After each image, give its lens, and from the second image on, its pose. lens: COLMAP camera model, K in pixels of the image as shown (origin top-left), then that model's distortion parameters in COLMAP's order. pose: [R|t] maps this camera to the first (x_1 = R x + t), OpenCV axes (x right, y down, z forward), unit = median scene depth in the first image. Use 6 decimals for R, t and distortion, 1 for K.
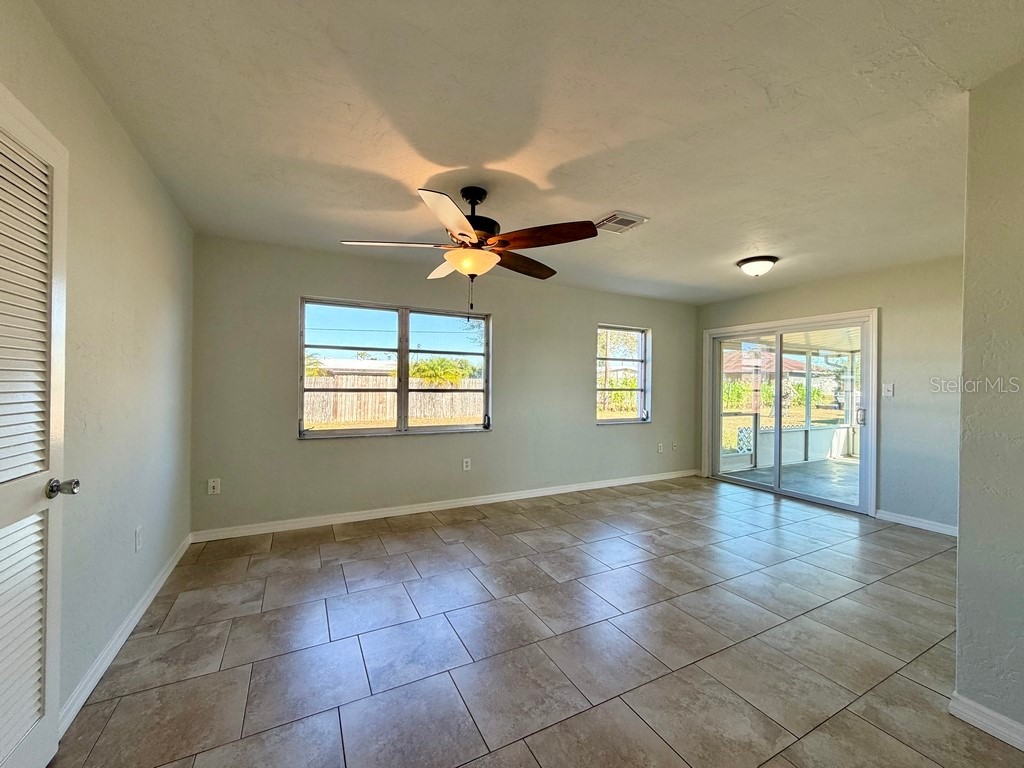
lens RADIAL K [[407.8, 0, 509.3], [0, 407.8, 383.3], [0, 0, 1]] dist [-0.000114, 0.000333]
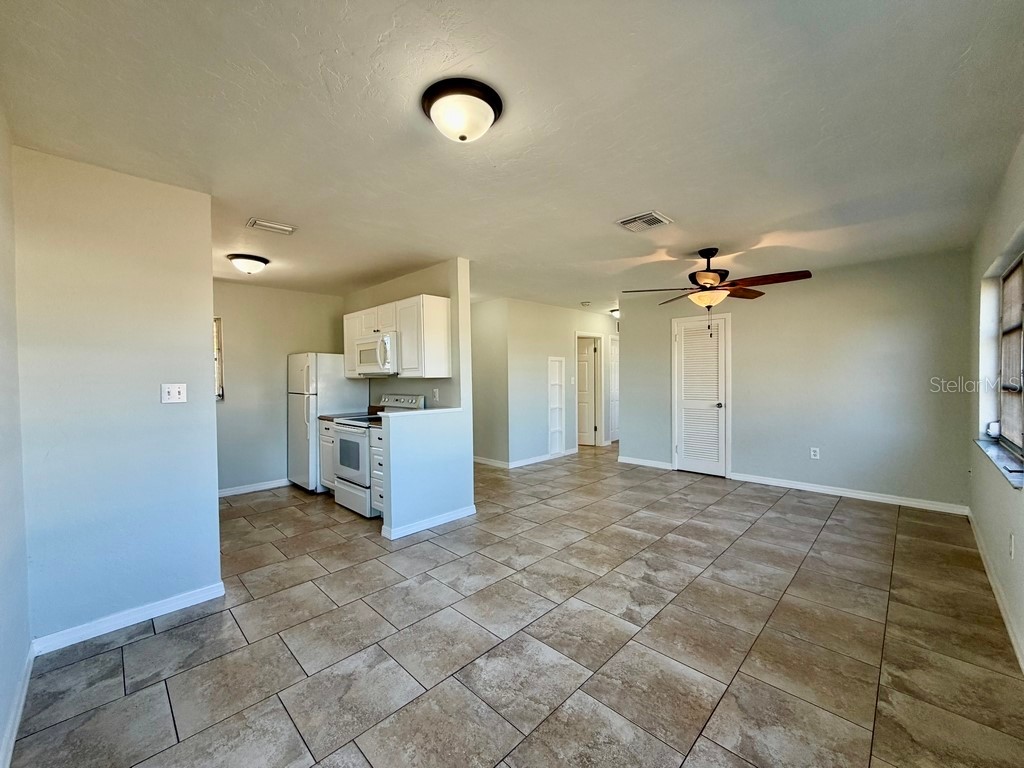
lens RADIAL K [[407.8, 0, 509.3], [0, 407.8, 383.3], [0, 0, 1]] dist [-0.000114, 0.000333]
pose [[-0.952247, 0.004865, -0.305289, 0.657796], [0.001539, 0.999937, 0.011135, -0.000854], [0.305324, 0.010134, -0.952195, 1.364514]]
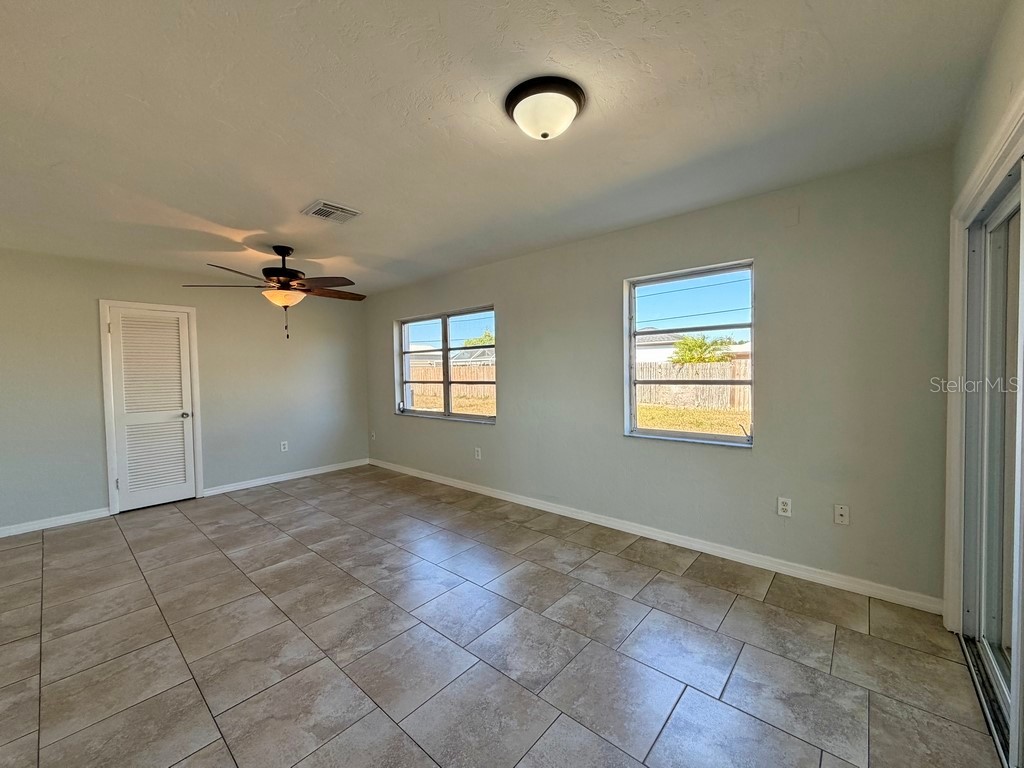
lens RADIAL K [[407.8, 0, 509.3], [0, 407.8, 383.3], [0, 0, 1]] dist [-0.000114, 0.000333]
pose [[0.362149, 0.011626, -0.932048, 0.958978], [0.025575, 0.999422, 0.022403, -0.002640], [0.931769, -0.031950, 0.361642, 0.748576]]
